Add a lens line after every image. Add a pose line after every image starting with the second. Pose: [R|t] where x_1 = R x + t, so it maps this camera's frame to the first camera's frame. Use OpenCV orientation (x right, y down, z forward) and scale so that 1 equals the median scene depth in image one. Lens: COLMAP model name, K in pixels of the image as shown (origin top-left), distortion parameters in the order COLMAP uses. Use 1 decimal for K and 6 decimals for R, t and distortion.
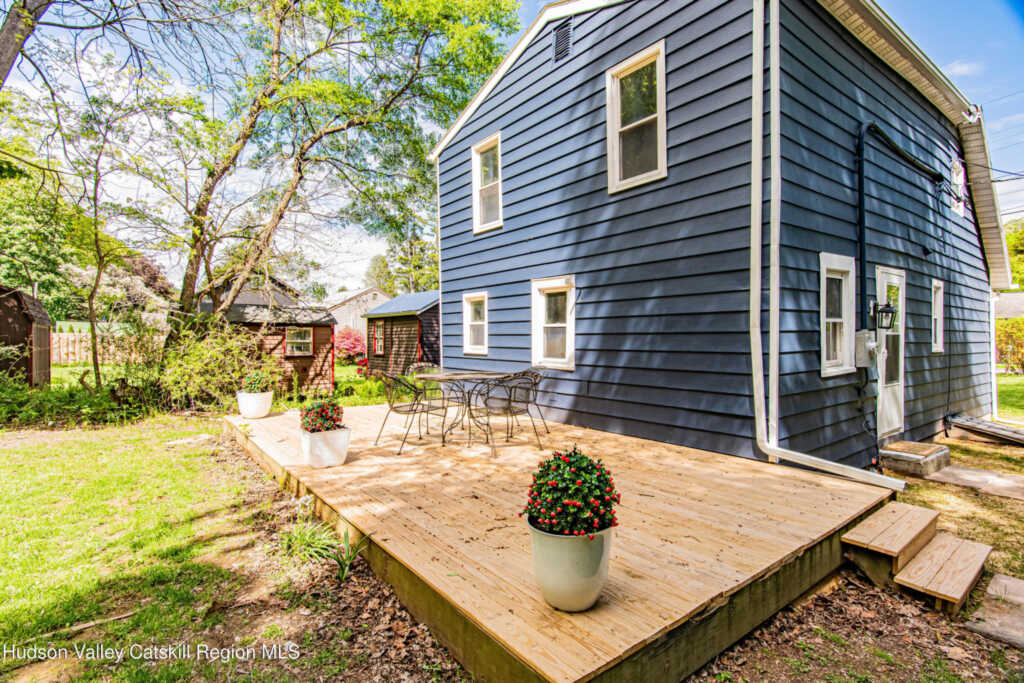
lens RADIAL K [[506.7, 0, 512.0], [0, 506.7, 341.5], [0, 0, 1]] dist [-0.000847, -0.000028]
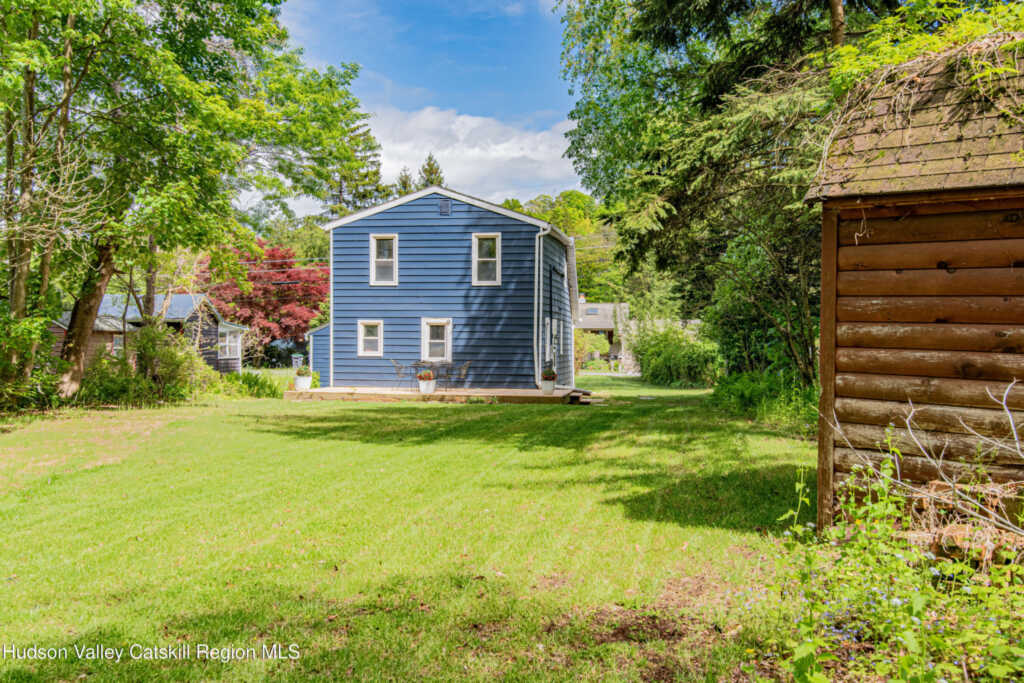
lens RADIAL K [[1006.5, 0, 512.0], [0, 1006.5, 341.5], [0, 0, 1]] dist [0.001533, 0.000001]
pose [[0.723606, 0.006607, 0.690182, -2.501874], [-0.002337, 0.999972, -0.007123, -0.002145], [-0.690210, 0.003541, 0.723601, -2.153099]]
